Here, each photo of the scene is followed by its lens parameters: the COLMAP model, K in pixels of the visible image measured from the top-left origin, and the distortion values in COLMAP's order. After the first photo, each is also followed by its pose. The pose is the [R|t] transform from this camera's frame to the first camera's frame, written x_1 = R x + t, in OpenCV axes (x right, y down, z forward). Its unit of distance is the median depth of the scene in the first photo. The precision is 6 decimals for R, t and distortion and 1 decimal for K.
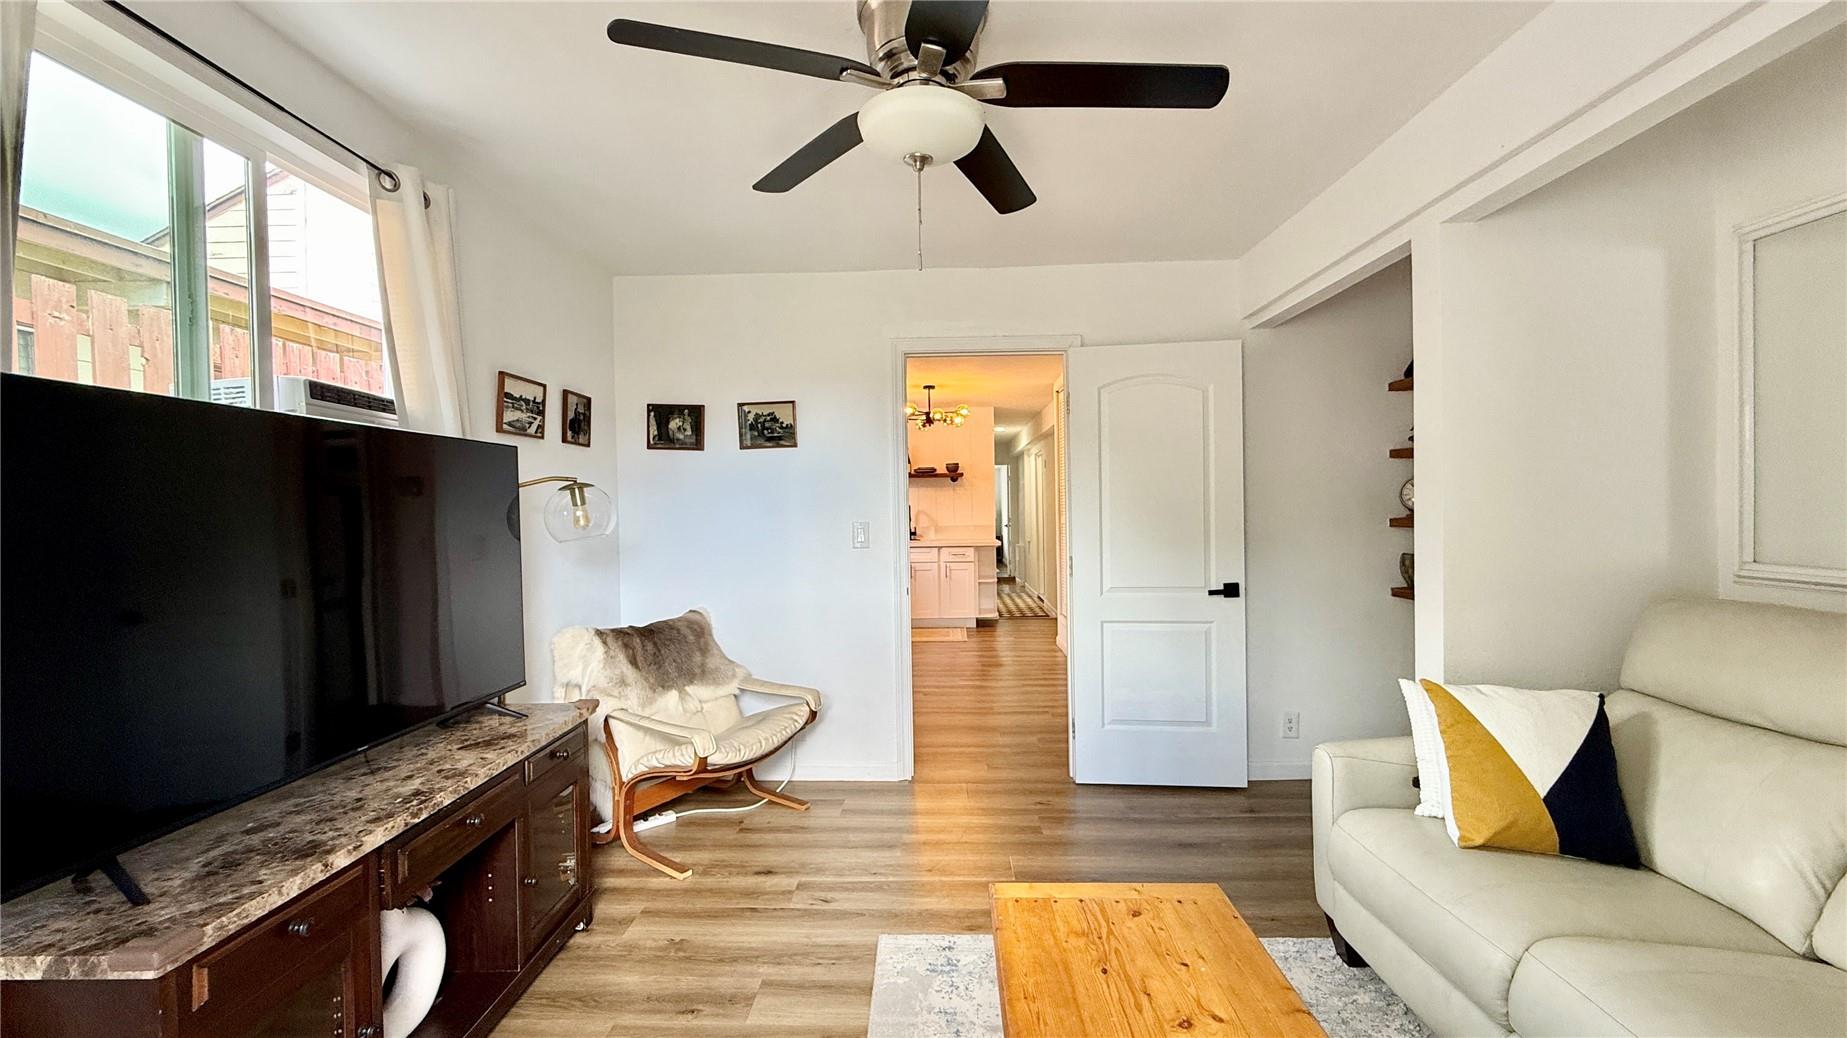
lens RADIAL K [[756.6, 0, 929.2], [0, 756.6, 519.8], [0, 0, 1]] dist [-0.000902, -0.000111]
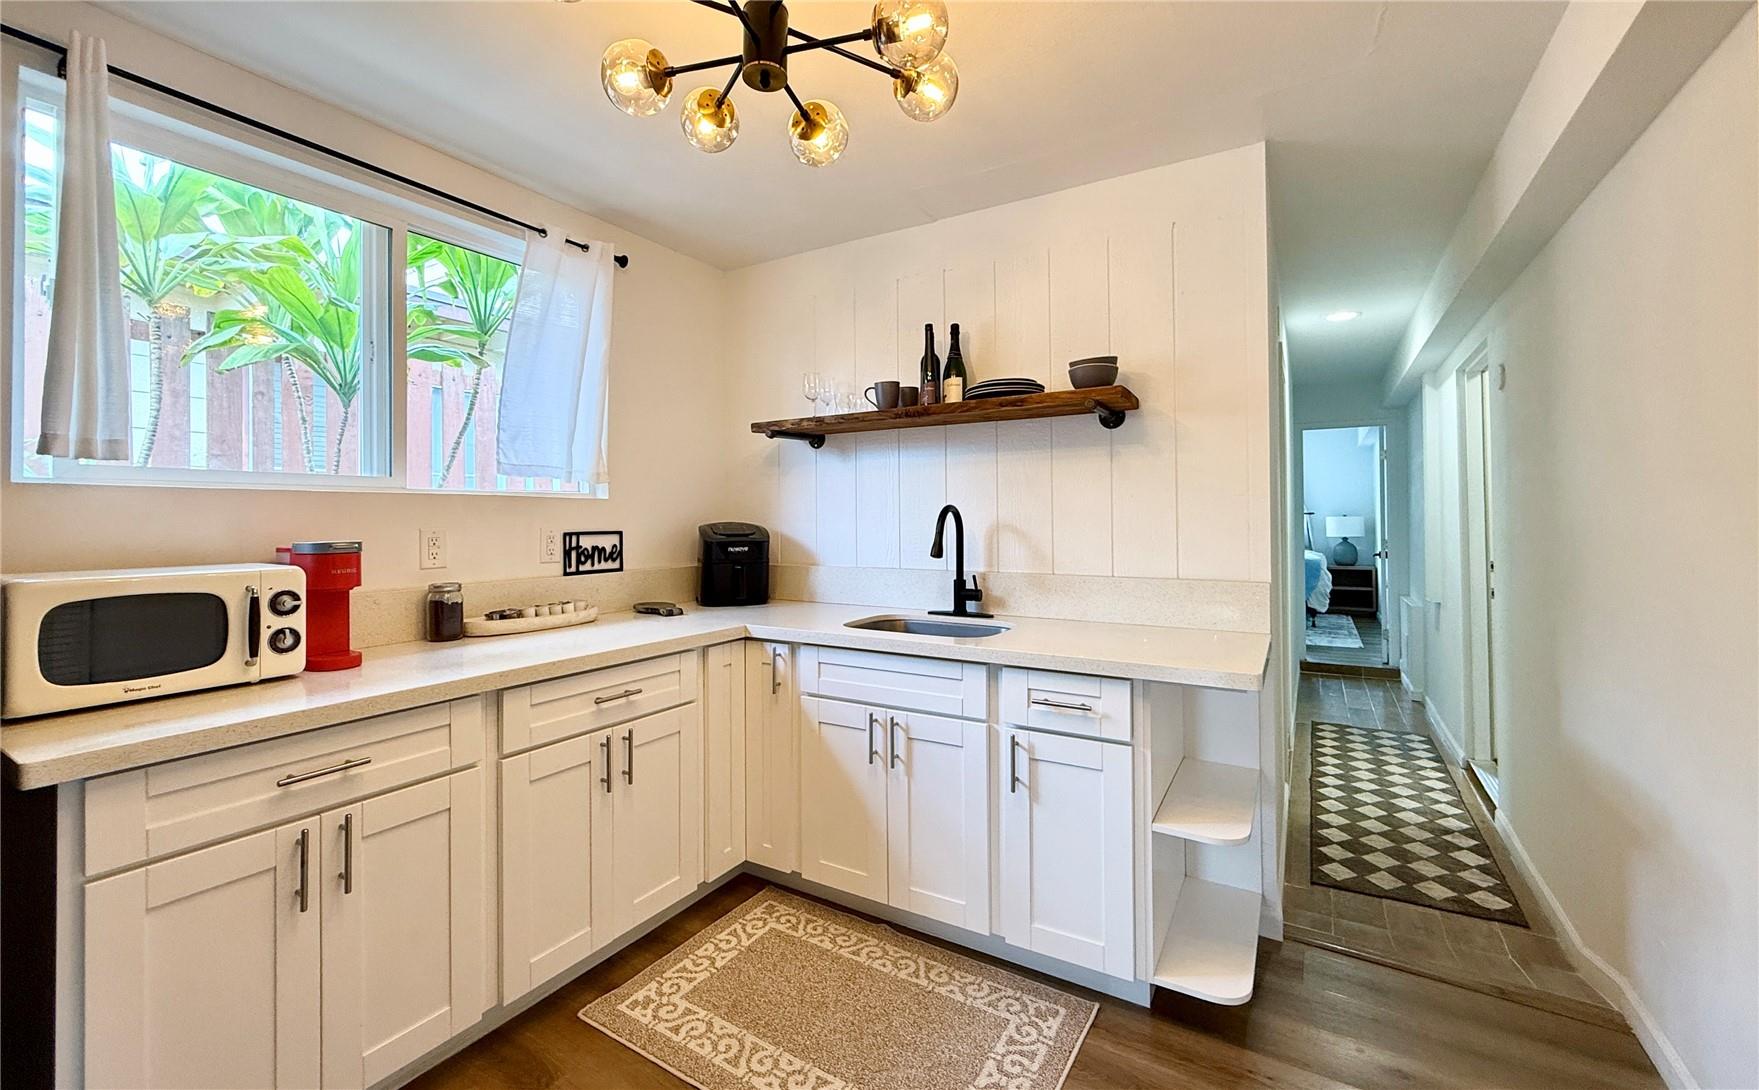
lens RADIAL K [[702.5, 0, 876.3], [0, 702.5, 530.1], [0, 0, 1]] dist [0.001312, 0.000070]
pose [[0.854971, 0.006625, -0.518634, 0.097452], [-0.009434, 0.999952, -0.002778, -0.008358], [0.518590, 0.007268, 0.854992, 0.728717]]
